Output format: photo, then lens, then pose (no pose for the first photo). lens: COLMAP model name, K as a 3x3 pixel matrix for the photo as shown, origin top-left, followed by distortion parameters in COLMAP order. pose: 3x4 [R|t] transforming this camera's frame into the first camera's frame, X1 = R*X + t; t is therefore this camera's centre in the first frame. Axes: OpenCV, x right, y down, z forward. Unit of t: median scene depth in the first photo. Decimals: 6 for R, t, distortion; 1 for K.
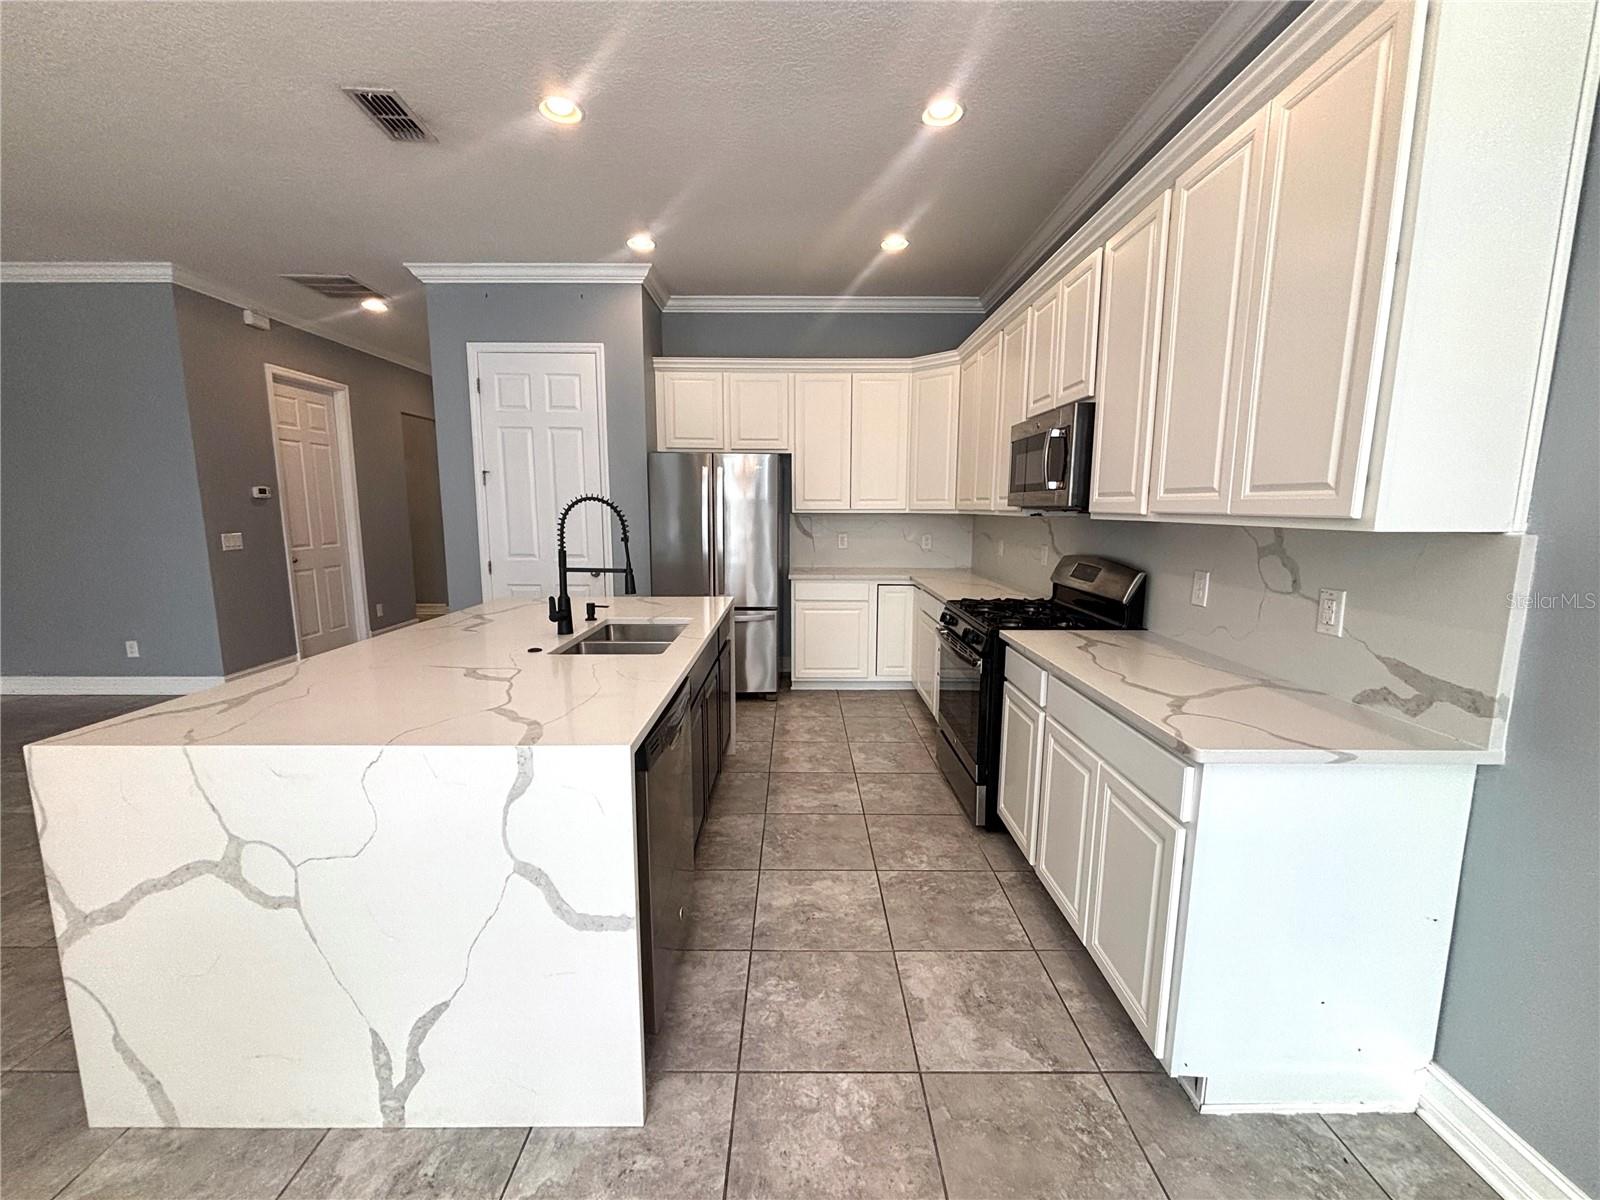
lens RADIAL K [[643.6, 0, 793.7], [0, 643.6, 596.9], [0, 0, 1]] dist [0.001518, -0.000692]
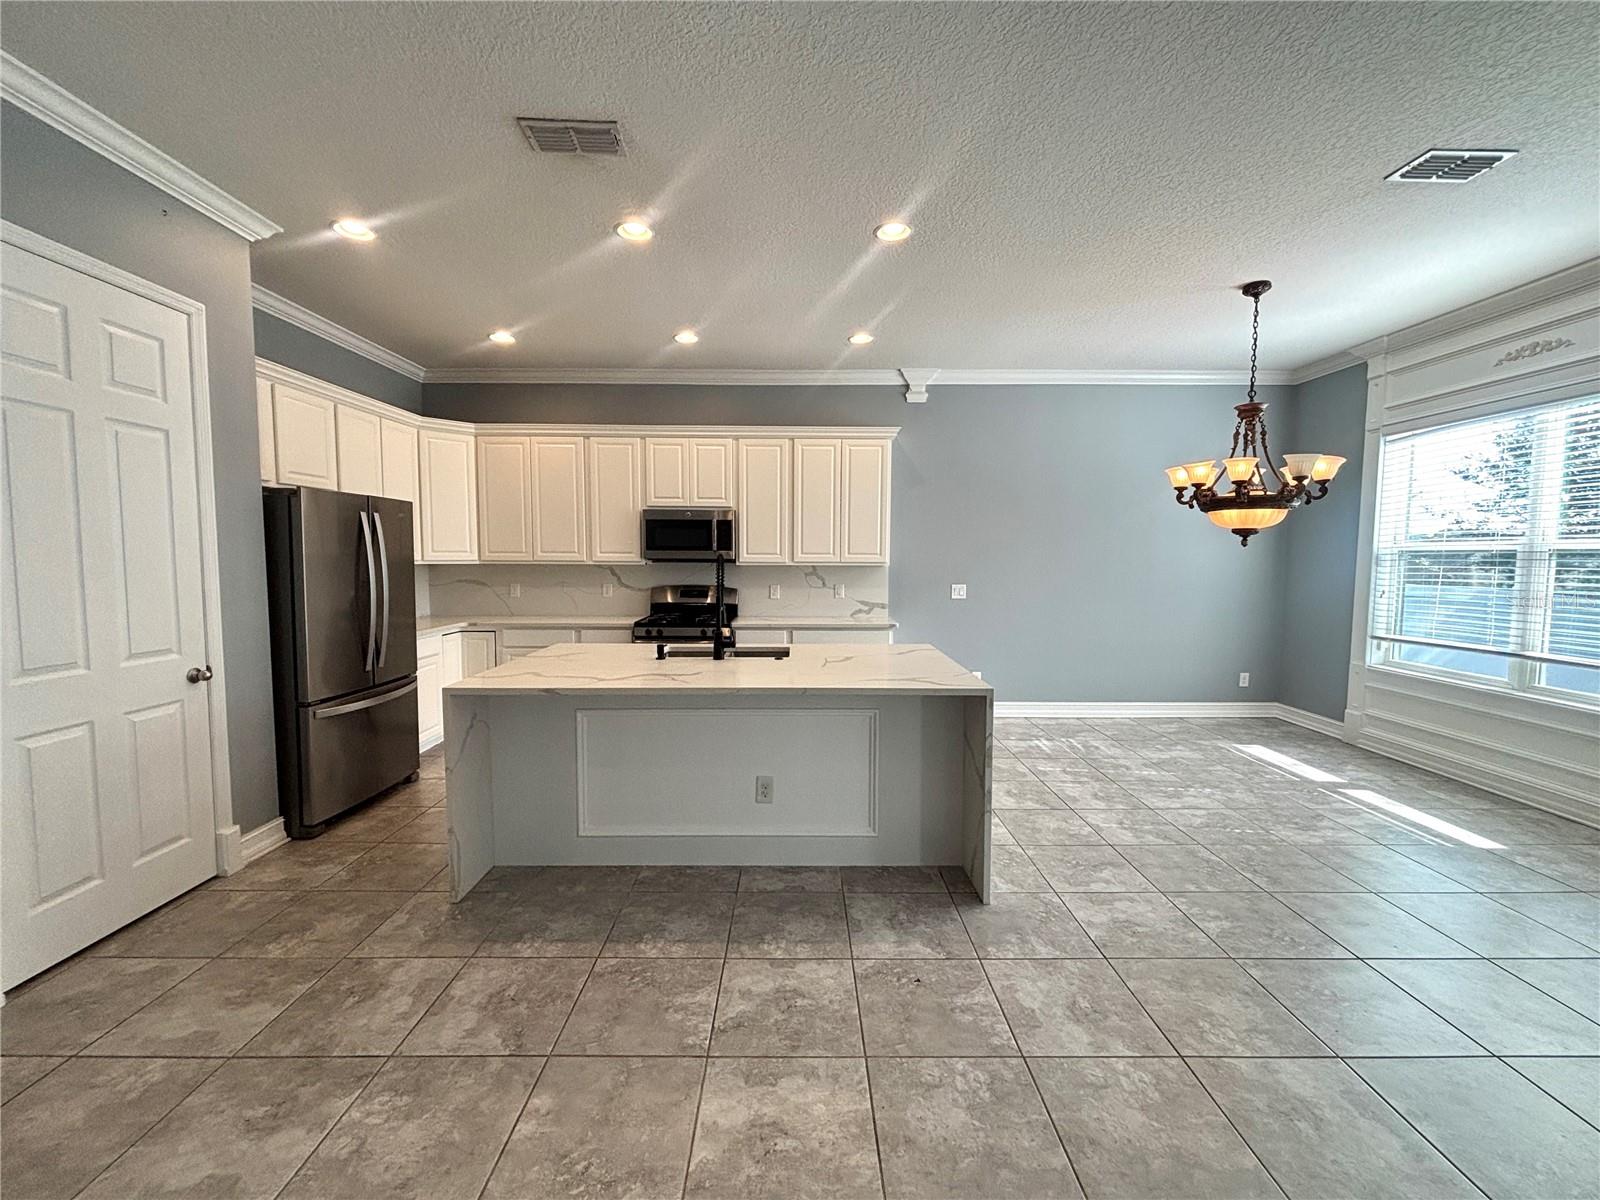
lens RADIAL K [[643.6, 0, 799.0], [0, 643.6, 591.3], [0, 0, 1]] dist [0.001518, -0.000692]
pose [[0.000814, -0.059848, 0.998207, -1.675463], [0.135258, 0.989041, 0.059188, -0.134640], [-0.990810, 0.134968, 0.008900, 0.812658]]
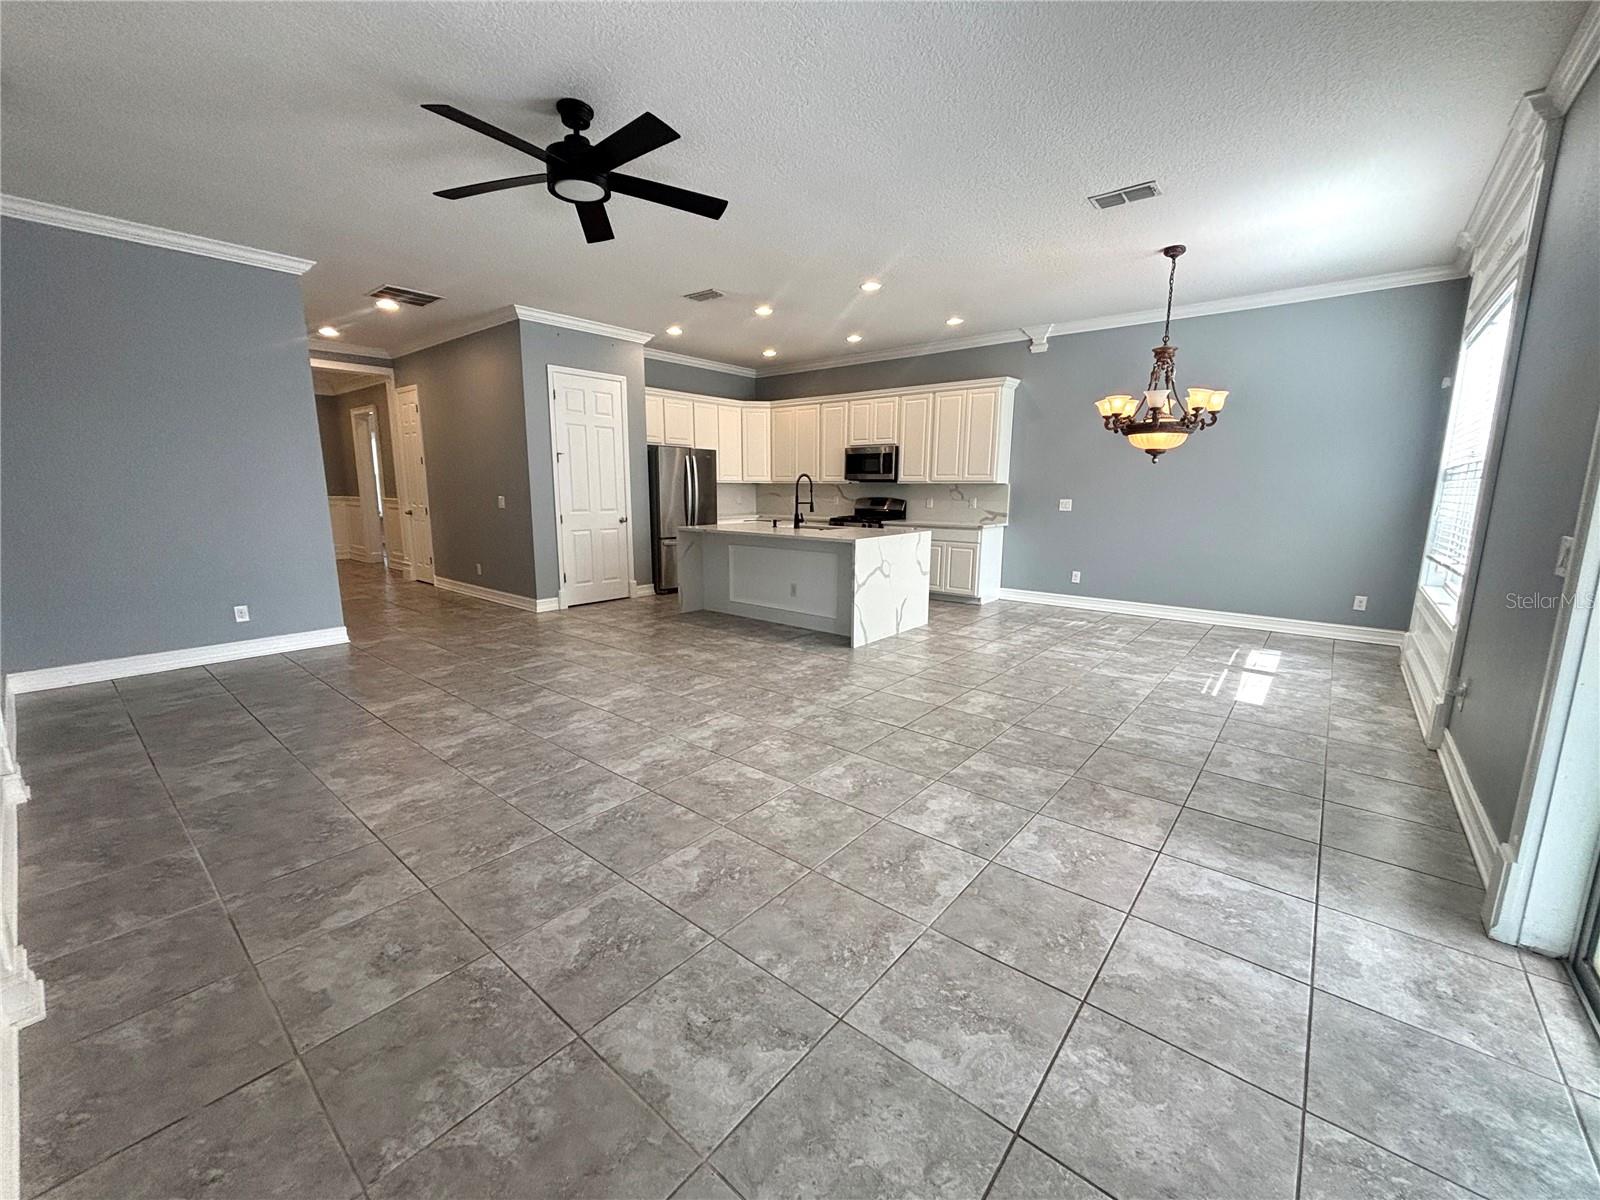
lens RADIAL K [[643.6, 0, 804.9], [0, 643.6, 598.1], [0, 0, 1]] dist [0.001518, -0.000692]
pose [[0.637194, -0.134134, 0.758941, -2.338791], [0.104225, 0.990690, 0.087587, 0.113590], [-0.763623, 0.023290, 0.645242, -0.670824]]
